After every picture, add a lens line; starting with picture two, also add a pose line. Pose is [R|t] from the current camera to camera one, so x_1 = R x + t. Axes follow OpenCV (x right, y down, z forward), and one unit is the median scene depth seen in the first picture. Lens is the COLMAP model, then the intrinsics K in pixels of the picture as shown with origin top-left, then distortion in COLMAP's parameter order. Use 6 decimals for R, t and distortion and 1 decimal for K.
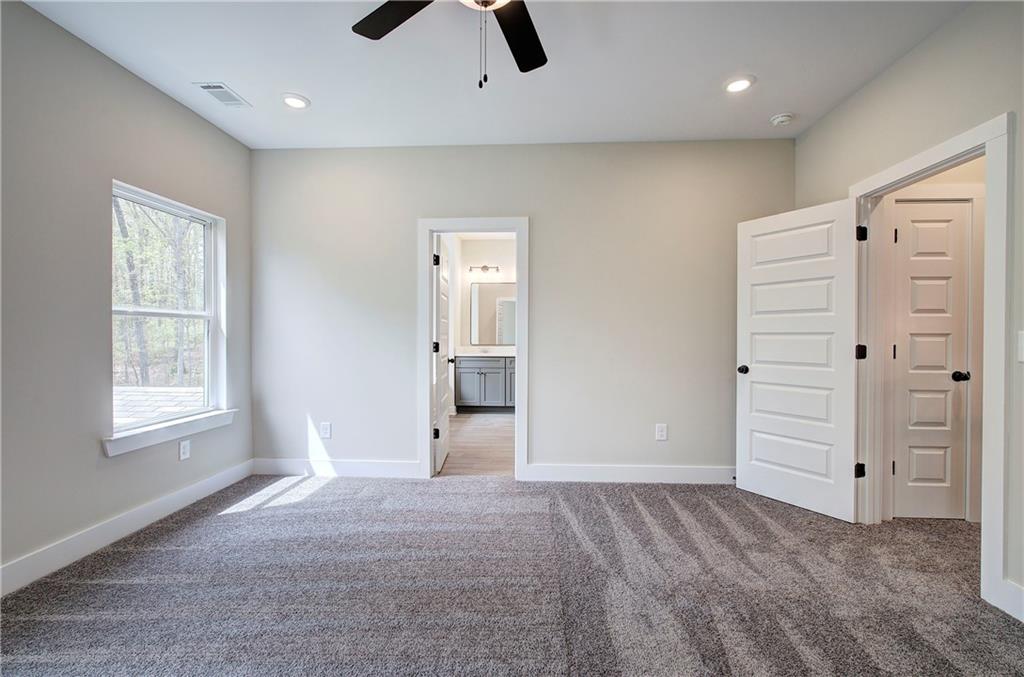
lens RADIAL K [[433.2, 0, 515.4], [0, 433.2, 341.1], [0, 0, 1]] dist [-0.005115, 0.000998]
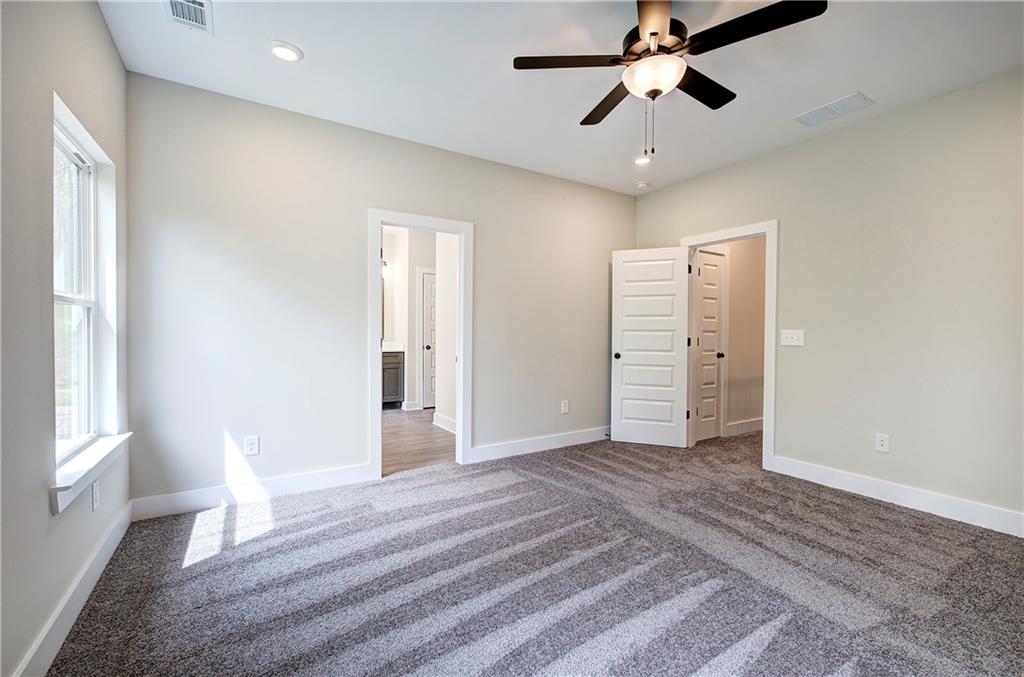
lens RADIAL K [[433.2, 0, 519.9], [0, 433.2, 337.3], [0, 0, 1]] dist [-0.005115, 0.000998]
pose [[0.812565, -0.005002, 0.582849, -0.559320], [0.003264, 0.999987, 0.004032, -0.000995], [-0.582861, -0.001374, 0.812571, 0.040028]]
